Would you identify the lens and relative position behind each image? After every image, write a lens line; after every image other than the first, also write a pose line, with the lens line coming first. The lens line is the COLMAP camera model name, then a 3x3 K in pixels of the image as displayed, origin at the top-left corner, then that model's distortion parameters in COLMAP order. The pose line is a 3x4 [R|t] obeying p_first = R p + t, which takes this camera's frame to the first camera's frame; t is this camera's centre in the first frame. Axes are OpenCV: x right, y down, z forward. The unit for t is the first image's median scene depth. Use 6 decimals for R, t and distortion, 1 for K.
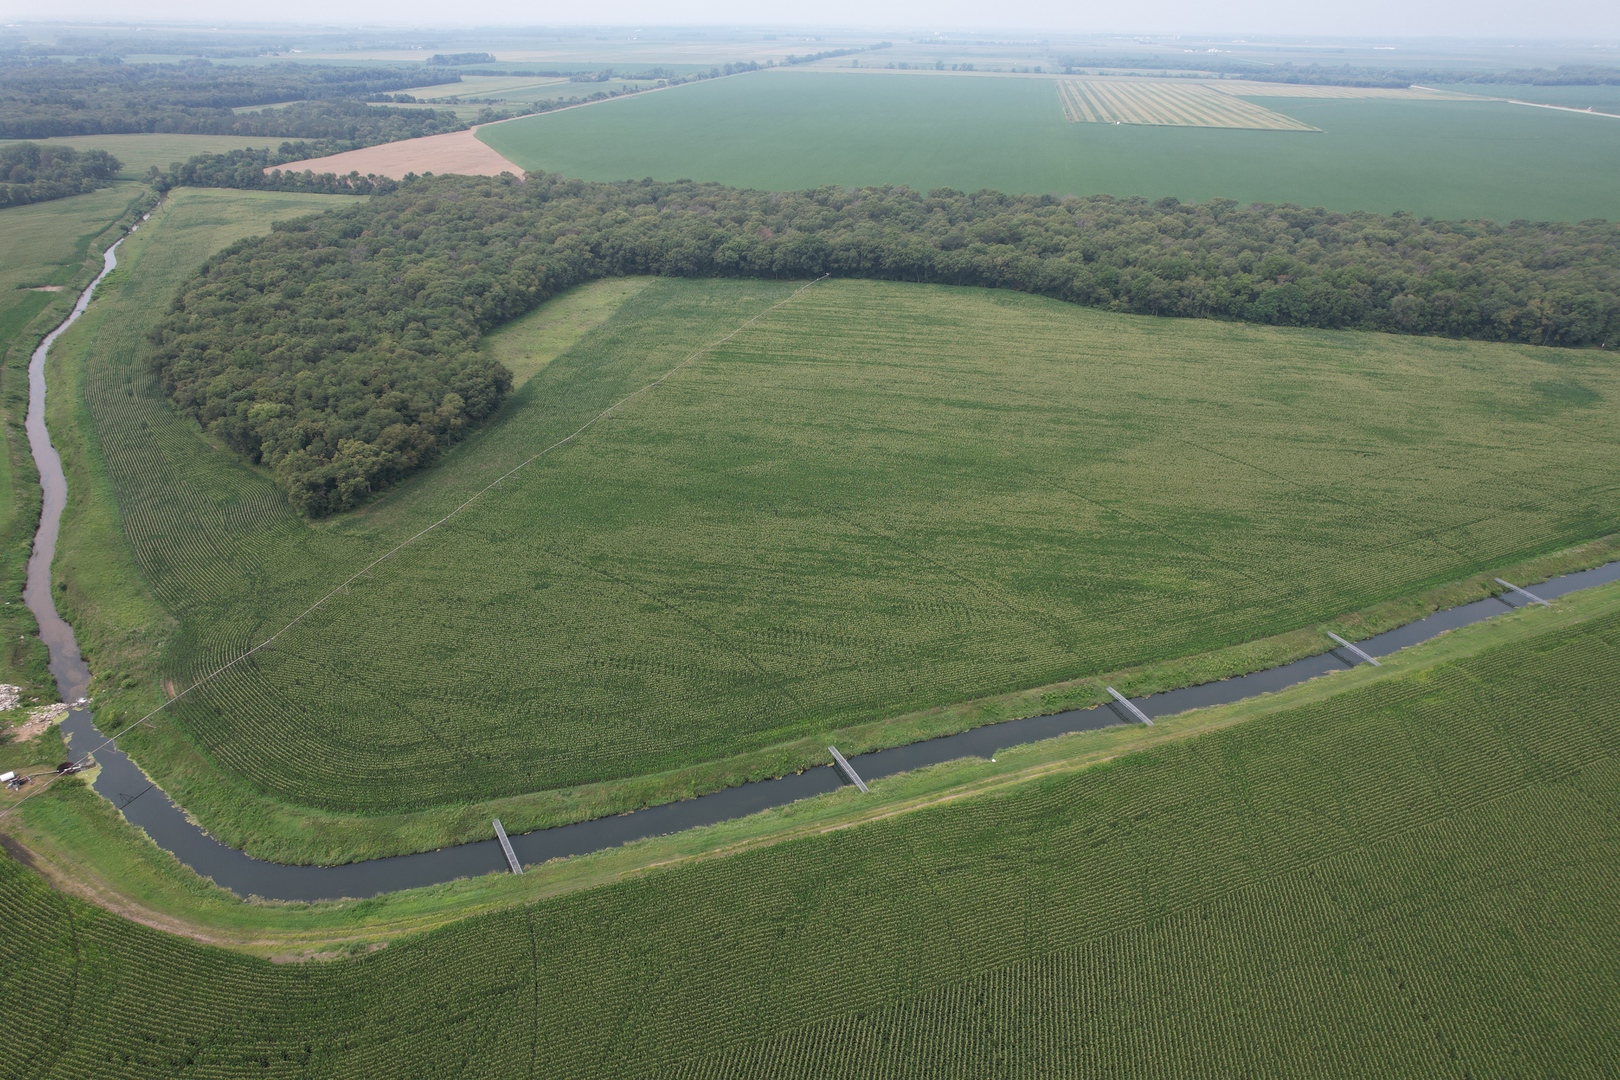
lens RADIAL K [[1033.9, 0, 810.9], [0, 1033.9, 558.0], [0, 0, 1]] dist [-0.085732, 0.068585]
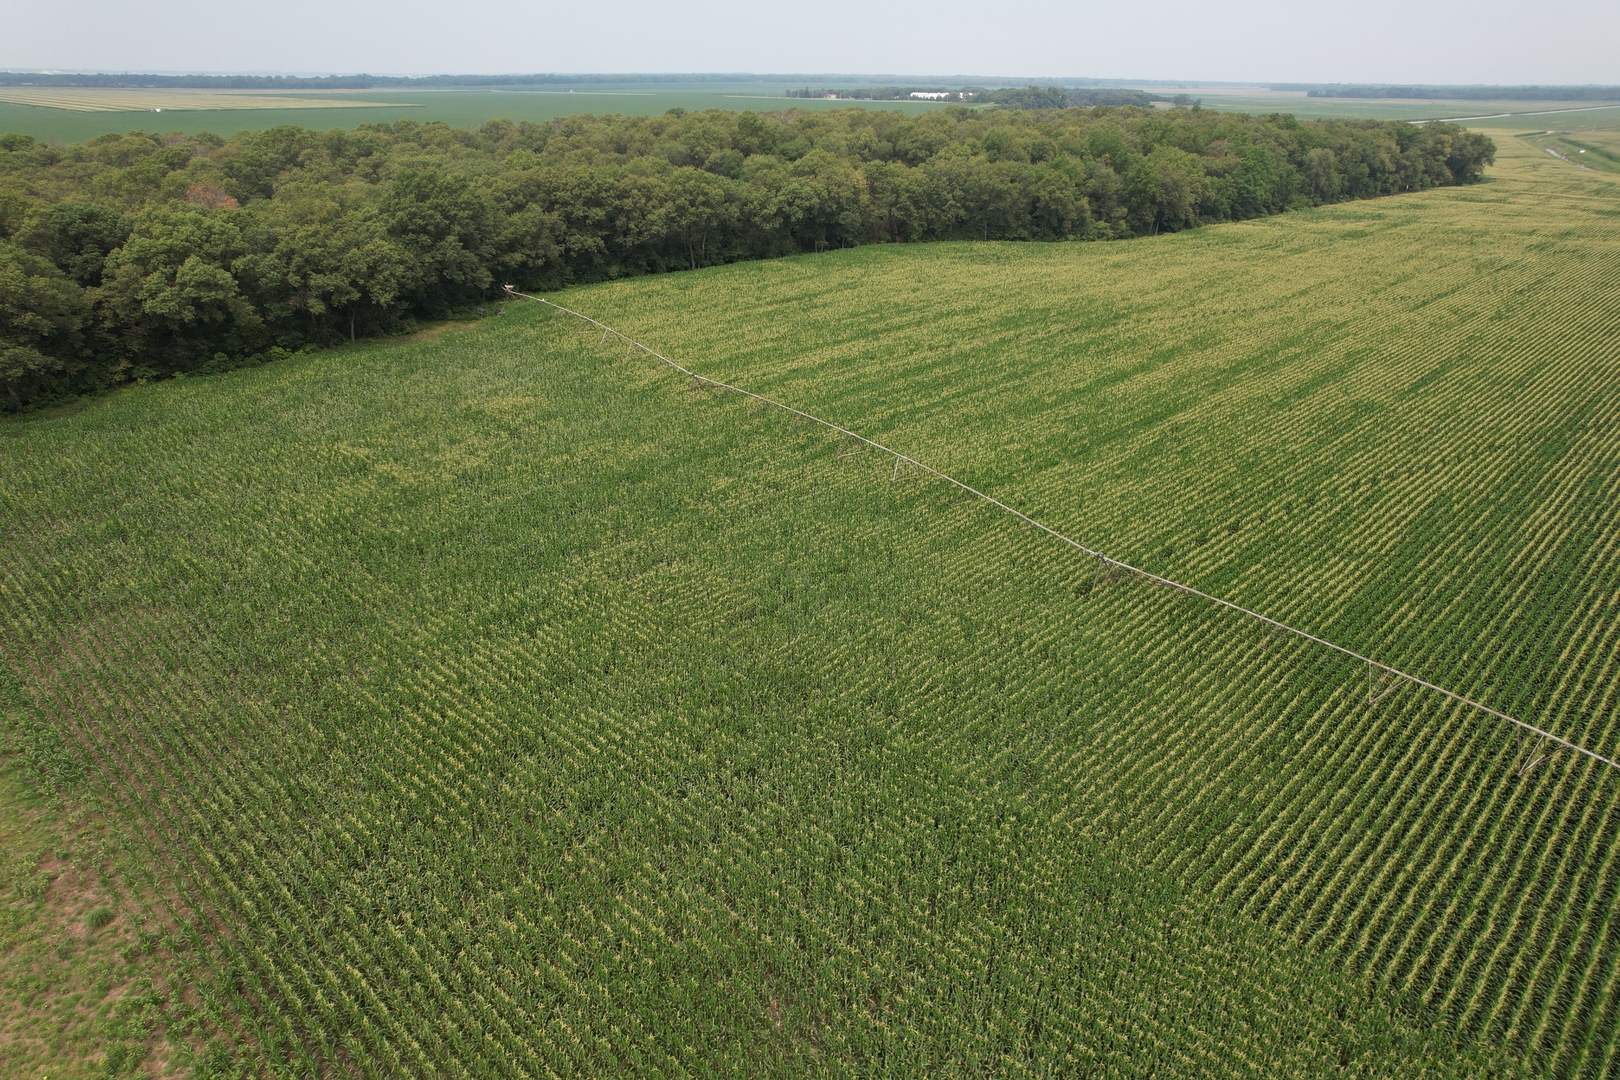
lens RADIAL K [[1033.9, 0, 810.9], [0, 1033.9, 558.0], [0, 0, 1]] dist [-0.085732, 0.068585]
pose [[0.559438, -0.363821, 0.744757, -0.220520], [0.388899, 0.908692, 0.151777, -0.235537], [-0.731975, 0.204725, 0.649846, 0.825048]]
